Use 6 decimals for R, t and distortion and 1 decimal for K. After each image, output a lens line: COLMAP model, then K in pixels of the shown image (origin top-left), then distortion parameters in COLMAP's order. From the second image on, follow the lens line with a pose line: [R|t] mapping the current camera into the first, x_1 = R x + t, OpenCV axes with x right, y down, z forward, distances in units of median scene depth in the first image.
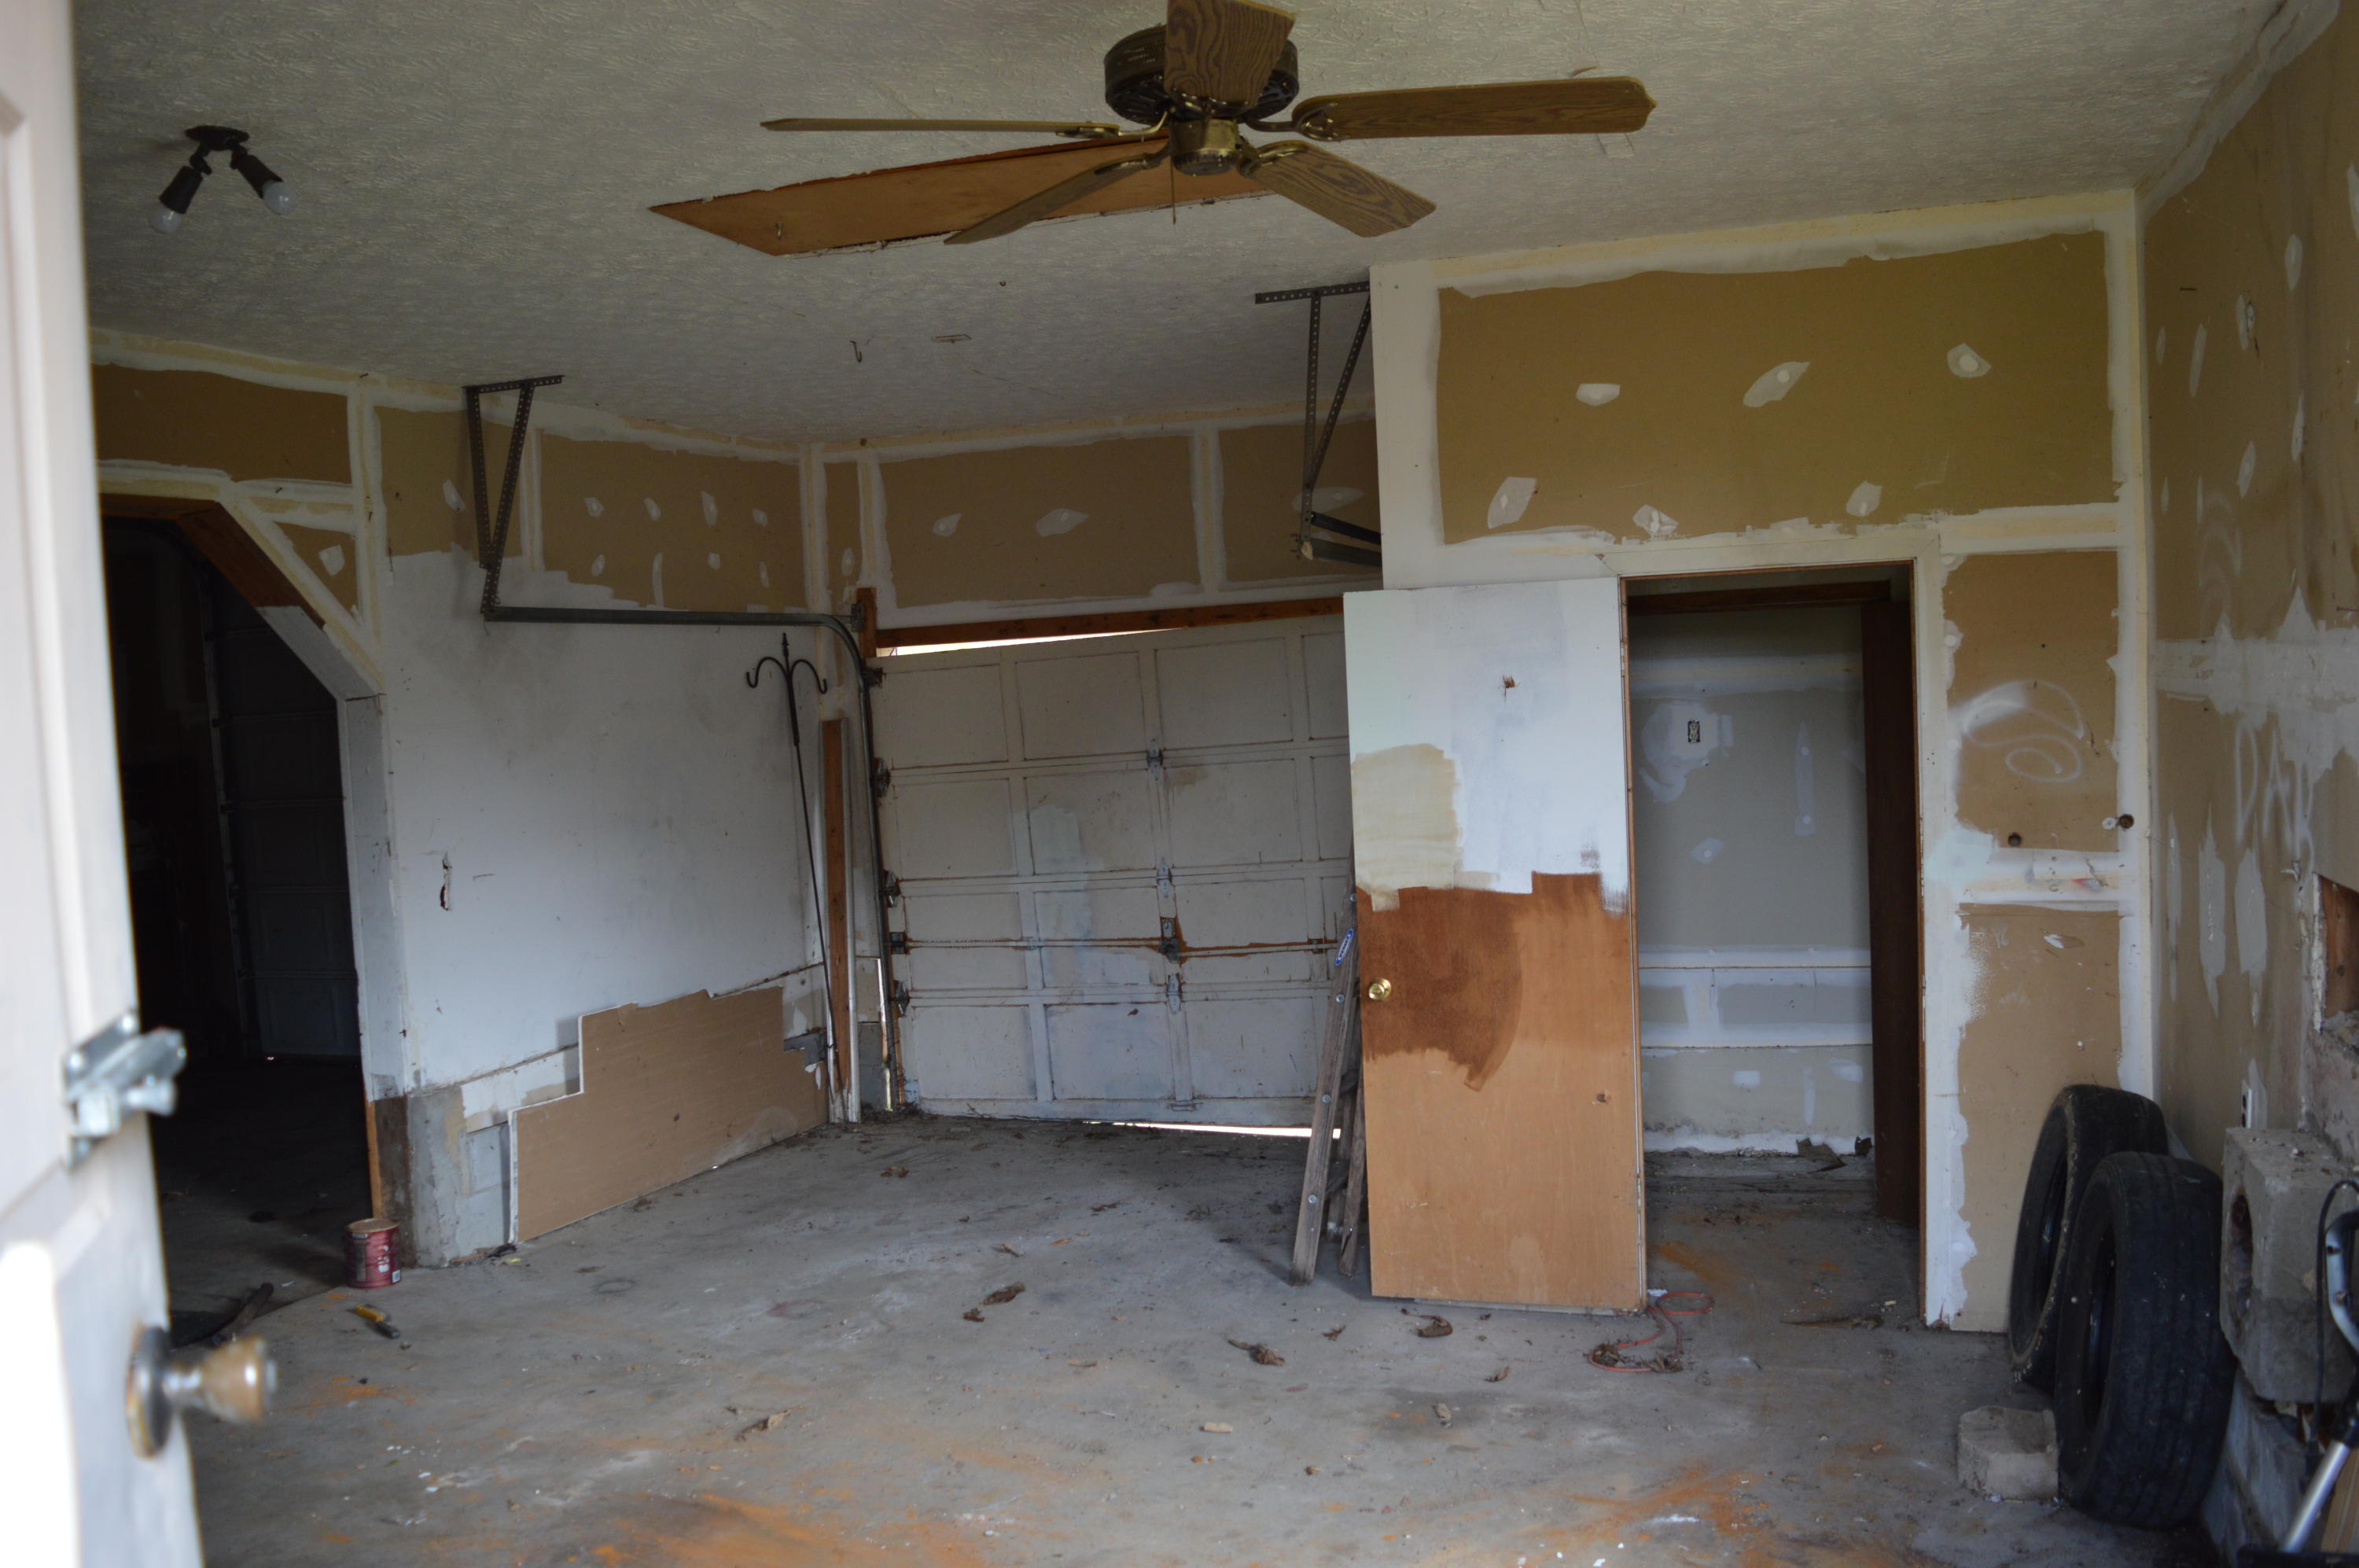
lens RADIAL K [[1866.4, 0, 1170.8], [0, 1866.4, 778.4], [0, 0, 1]] dist [-0.101036, 0.027591]
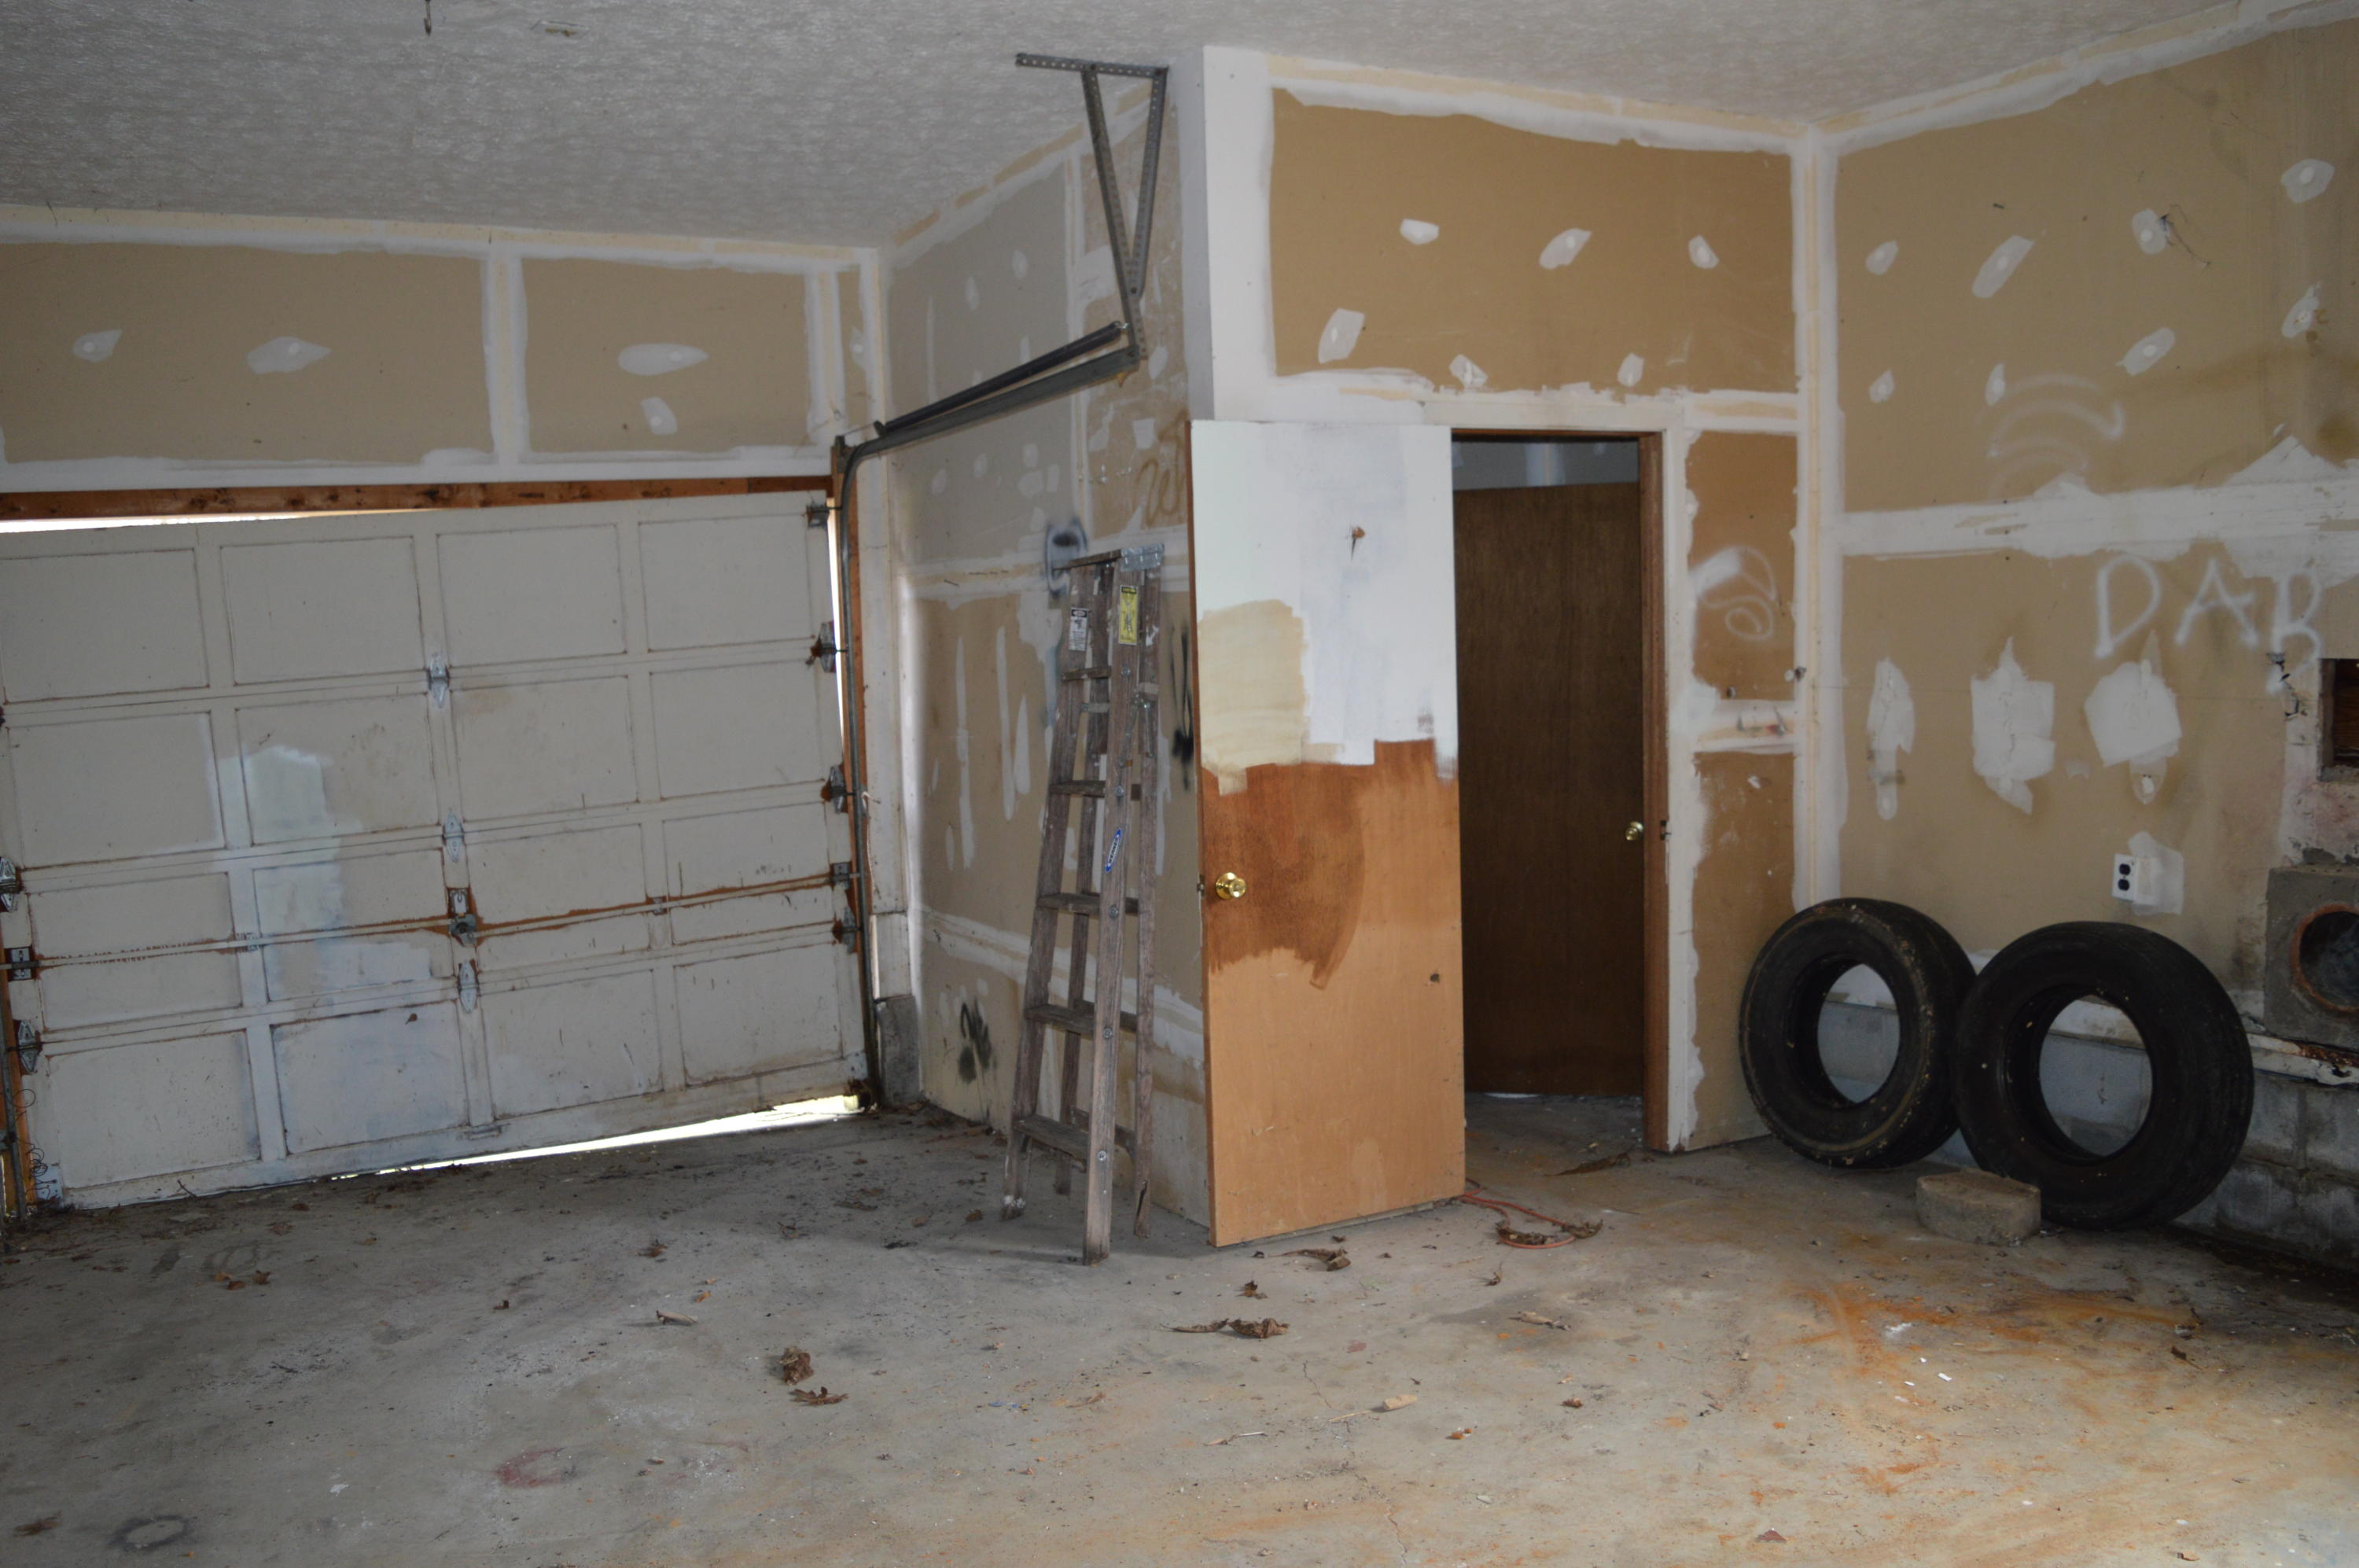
lens RADIAL K [[1866.4, 0, 1176.1], [0, 1866.4, 769.5], [0, 0, 1]] dist [-0.101036, 0.027591]
pose [[0.700664, -0.035934, 0.712586, -0.524640], [0.042830, 0.999048, 0.008266, 0.052154], [-0.712205, 0.024728, 0.701536, 0.418774]]
